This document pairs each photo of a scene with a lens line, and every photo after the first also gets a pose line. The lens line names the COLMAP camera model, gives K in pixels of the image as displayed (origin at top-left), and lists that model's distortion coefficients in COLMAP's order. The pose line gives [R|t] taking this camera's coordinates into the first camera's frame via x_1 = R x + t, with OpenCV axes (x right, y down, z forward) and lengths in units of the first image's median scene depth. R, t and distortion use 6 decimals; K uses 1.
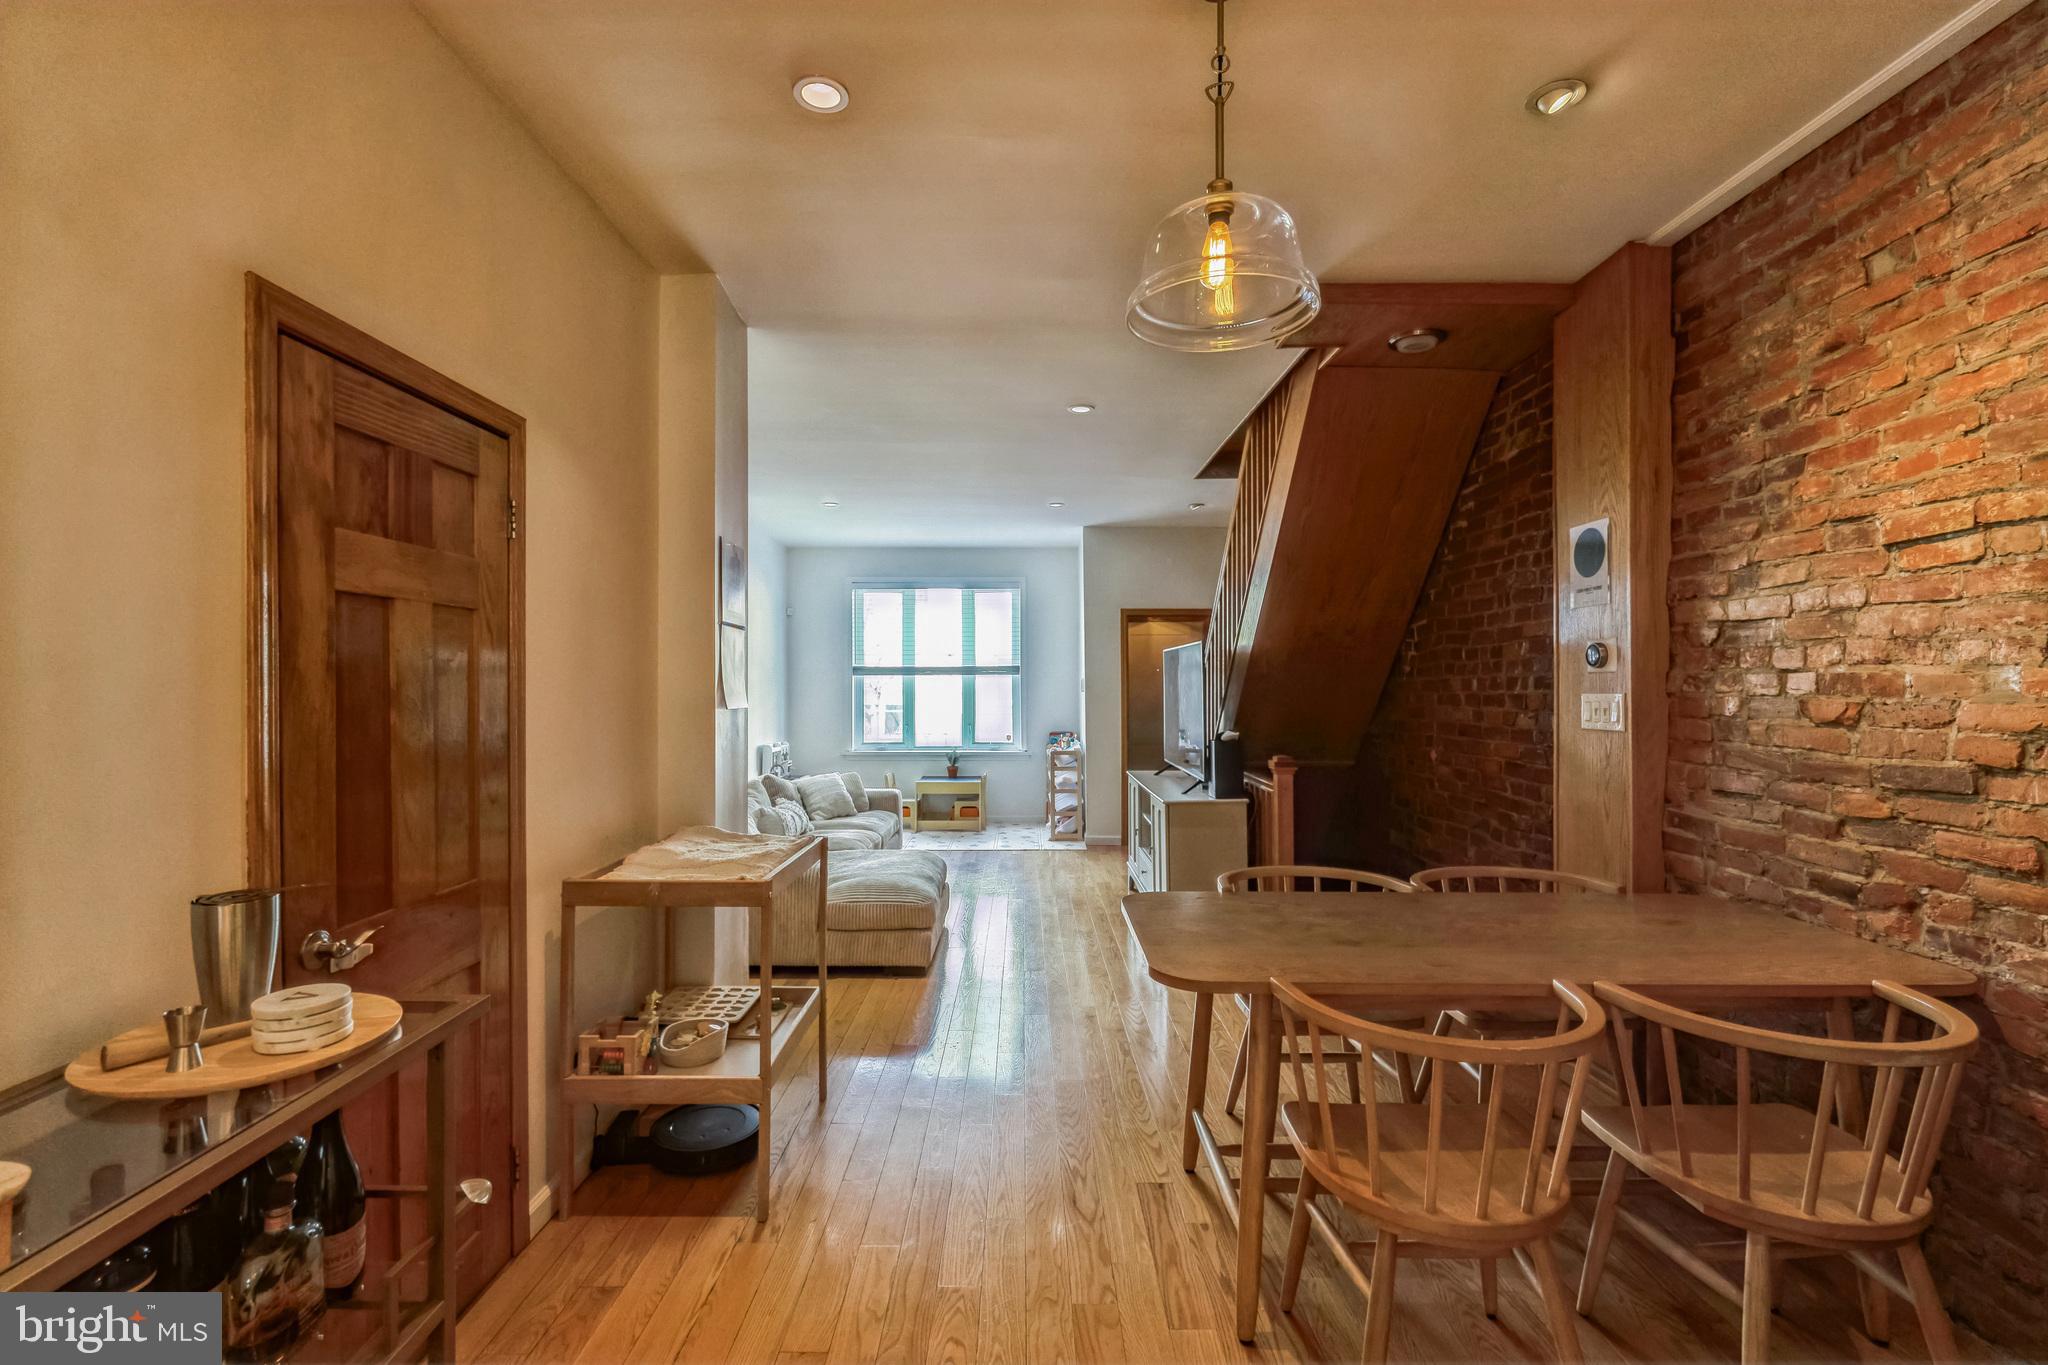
lens RADIAL K [[903.7, 0, 1011.8], [0, 903.7, 682.9], [0, 0, 1]] dist [-0.003338, 0.000033]
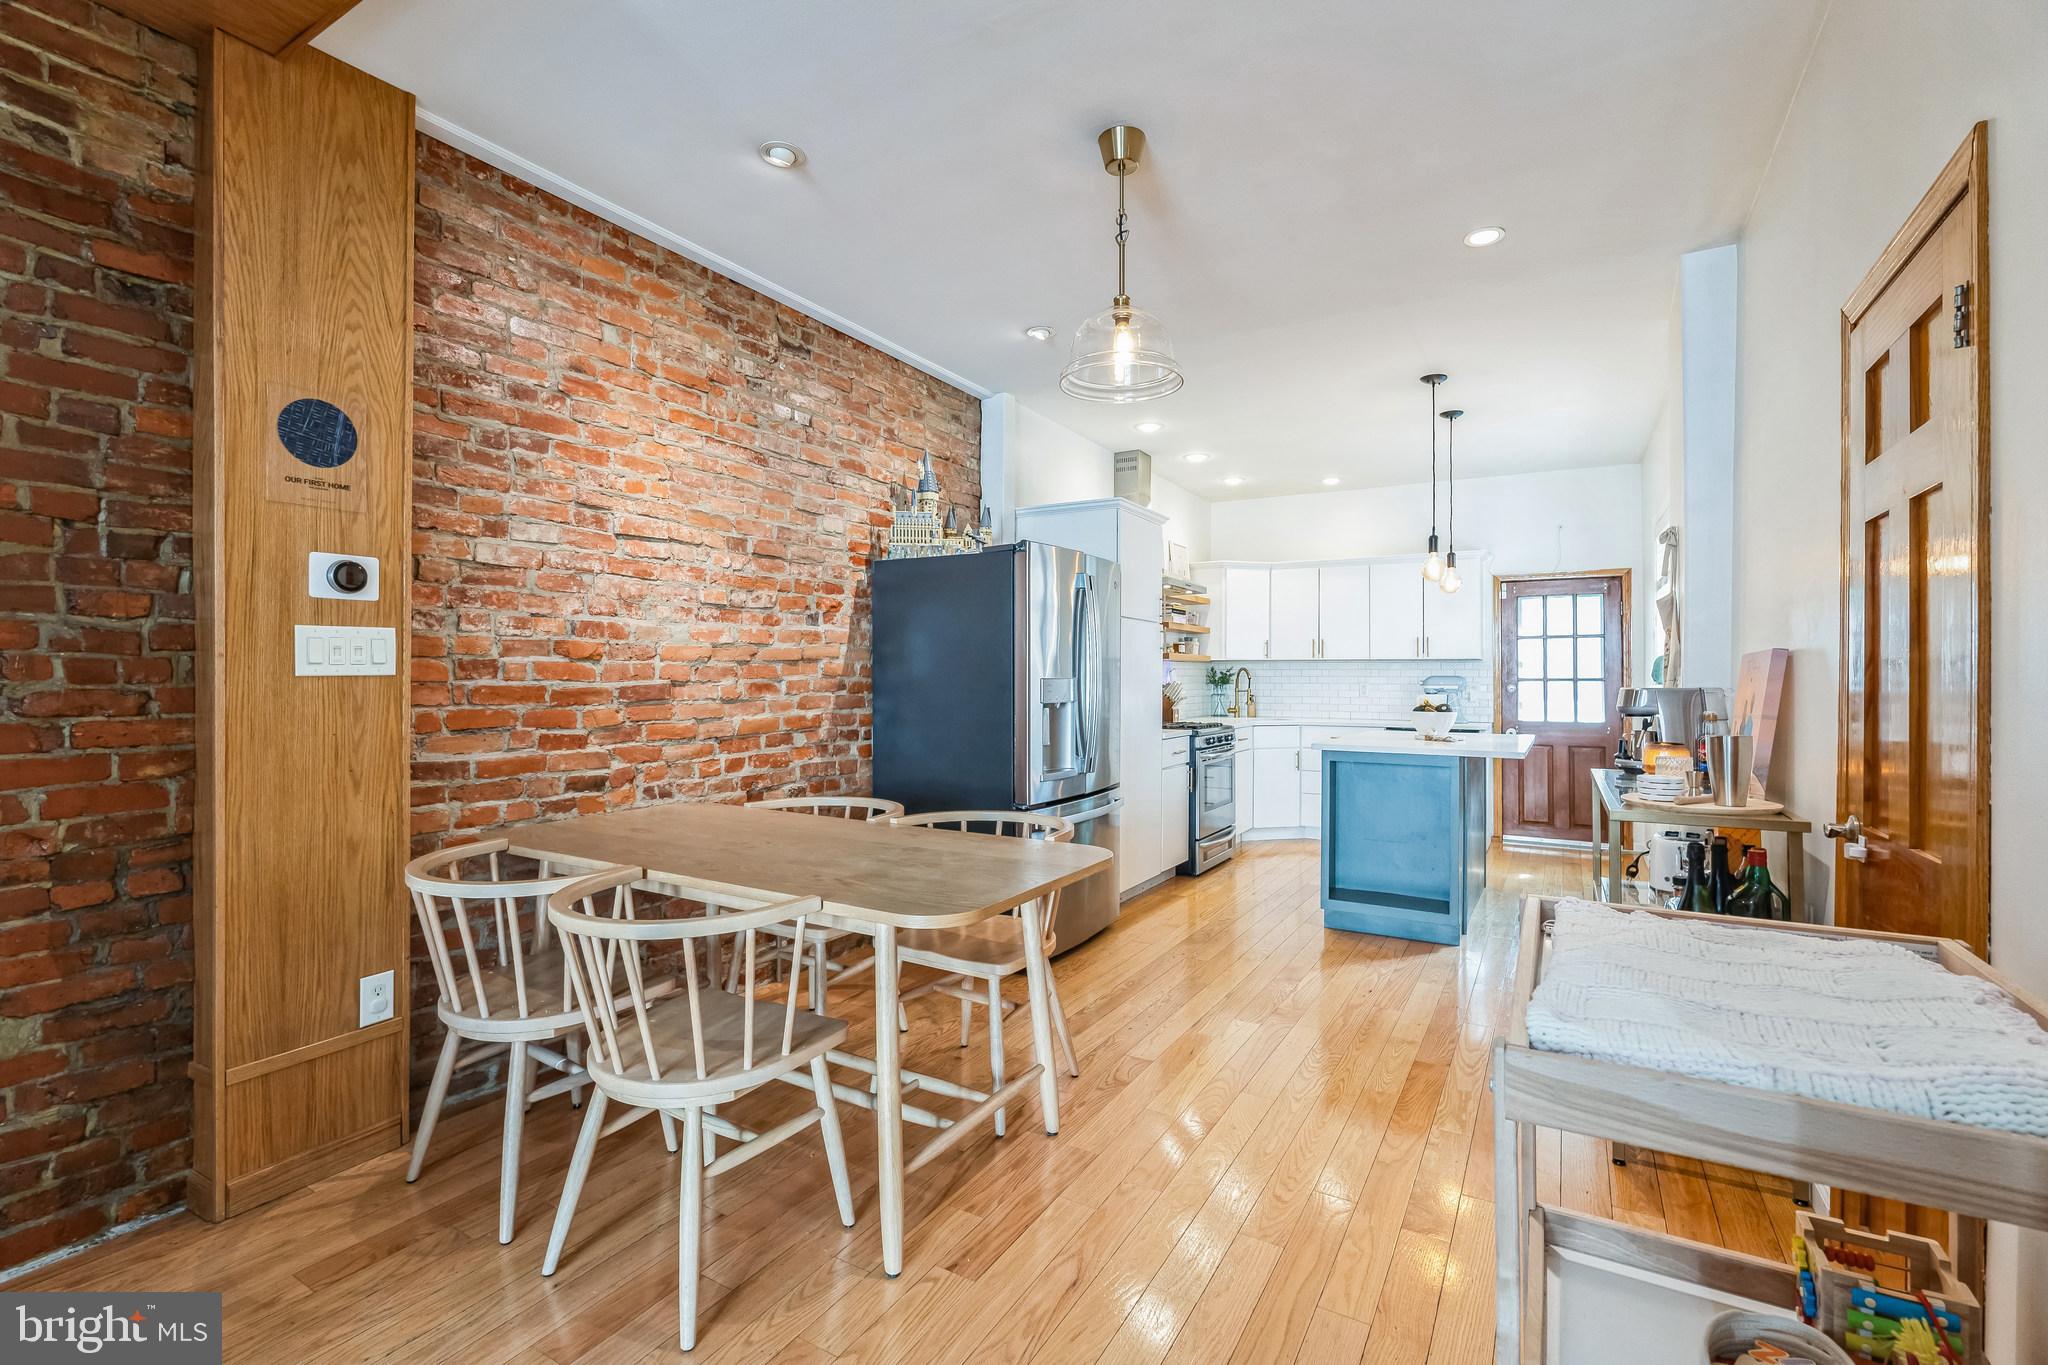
lens RADIAL K [[903.7, 0, 1023.0], [0, 903.7, 667.3], [0, 0, 1]] dist [-0.003338, 0.000033]
pose [[-0.863882, 0.001568, 0.503692, -0.266583], [-0.003710, 0.999948, -0.009476, 0.060326], [-0.503681, -0.010055, -0.863831, 1.623585]]
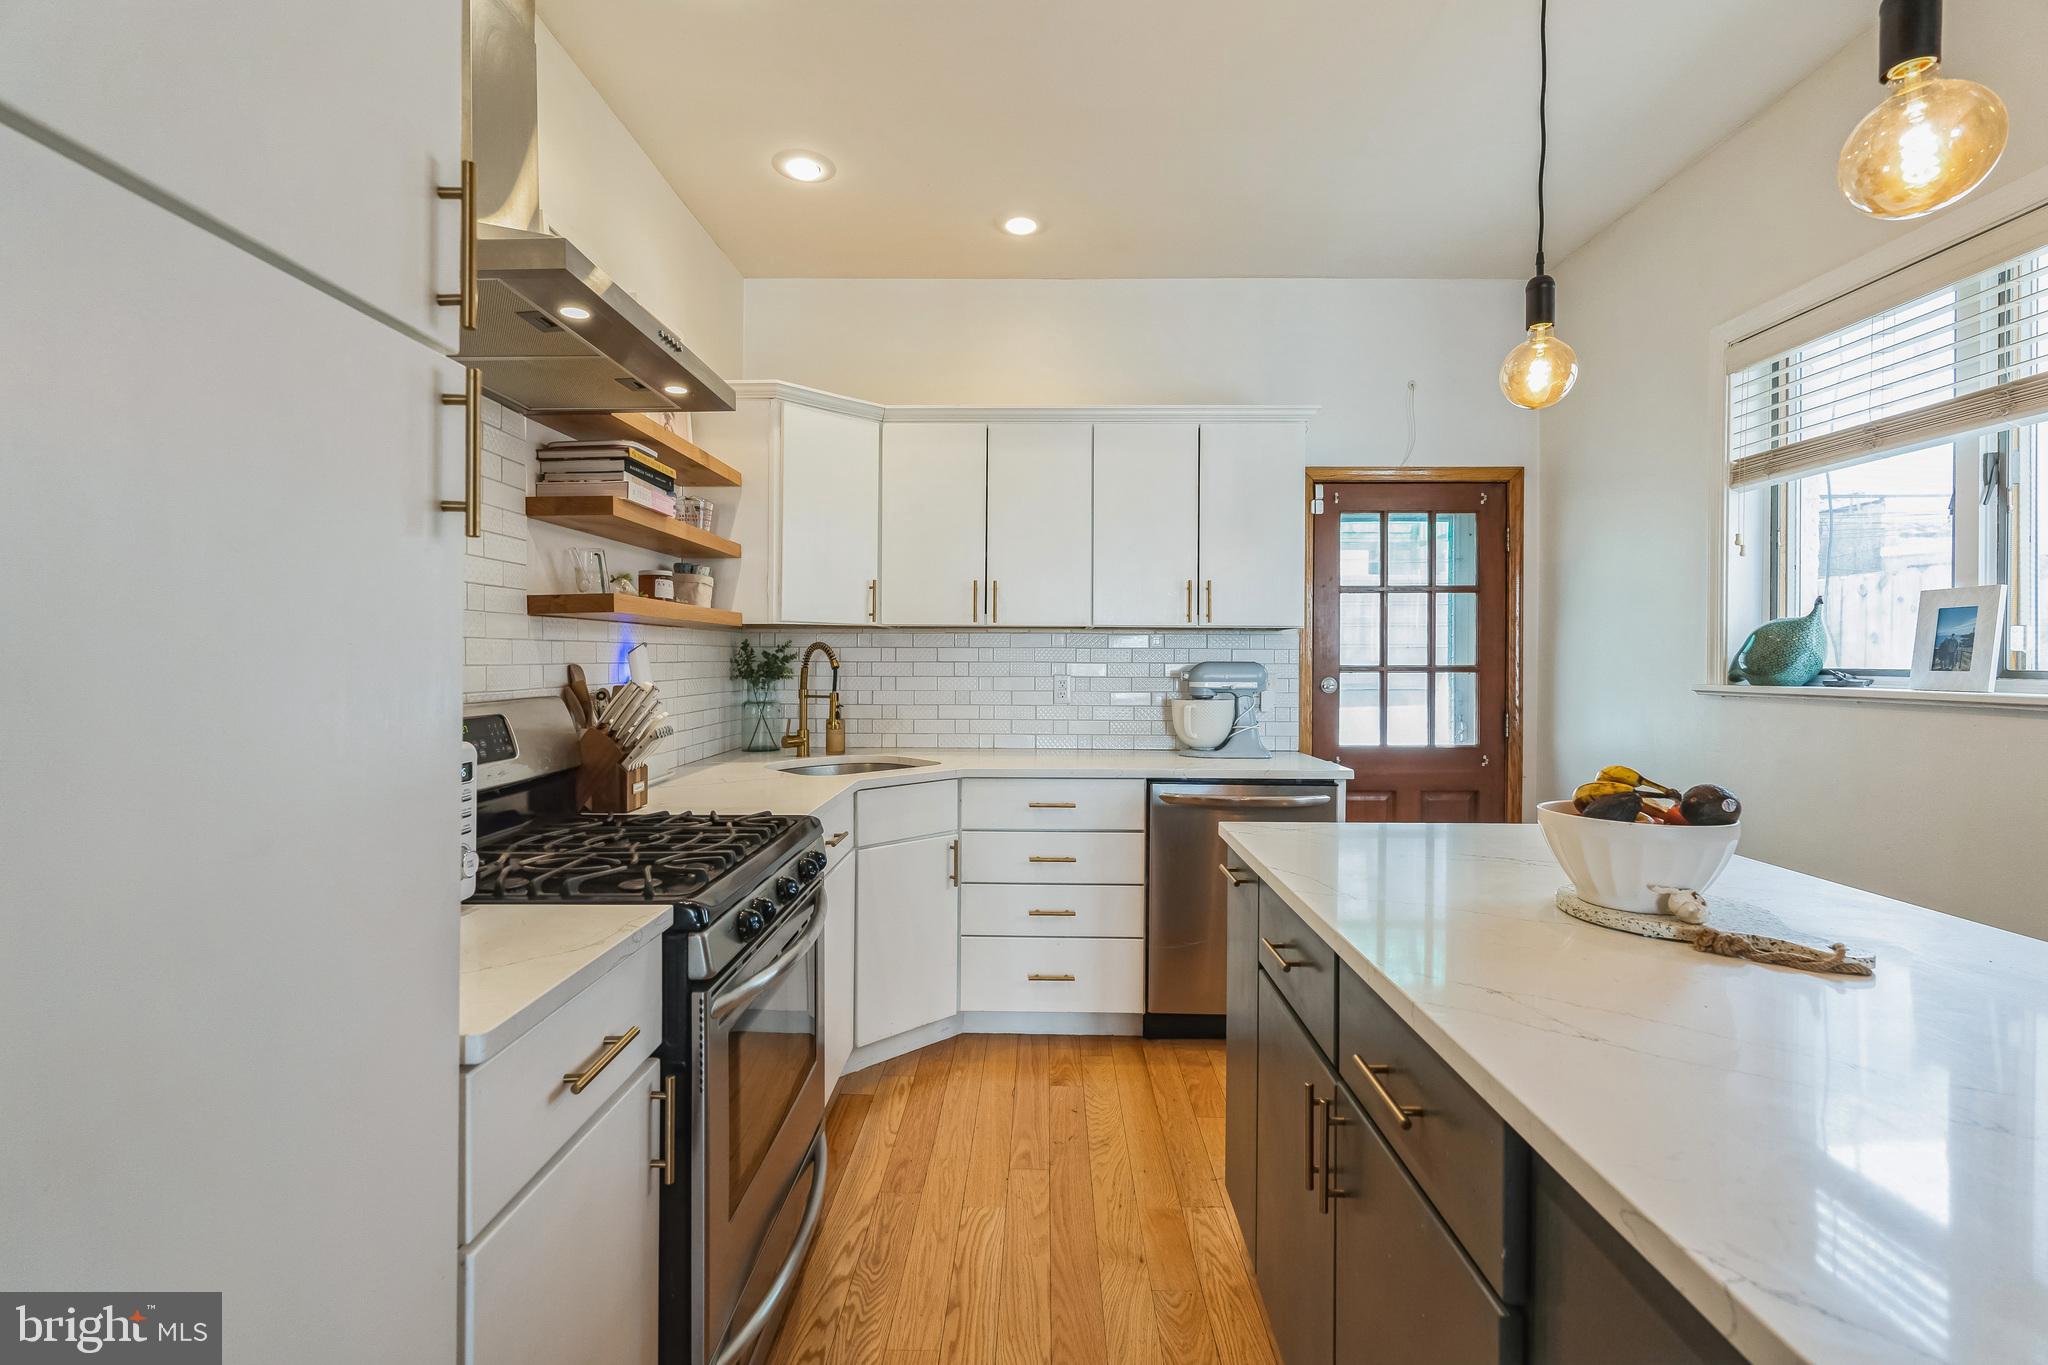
lens RADIAL K [[903.7, 0, 1027.3], [0, 903.7, 665.1], [0, 0, 1]] dist [-0.003338, 0.000033]
pose [[-0.999958, -0.006098, 0.006887, 0.302450], [-0.006030, 0.999933, 0.009836, 0.048198], [-0.006947, 0.009794, -0.999928, -0.031508]]
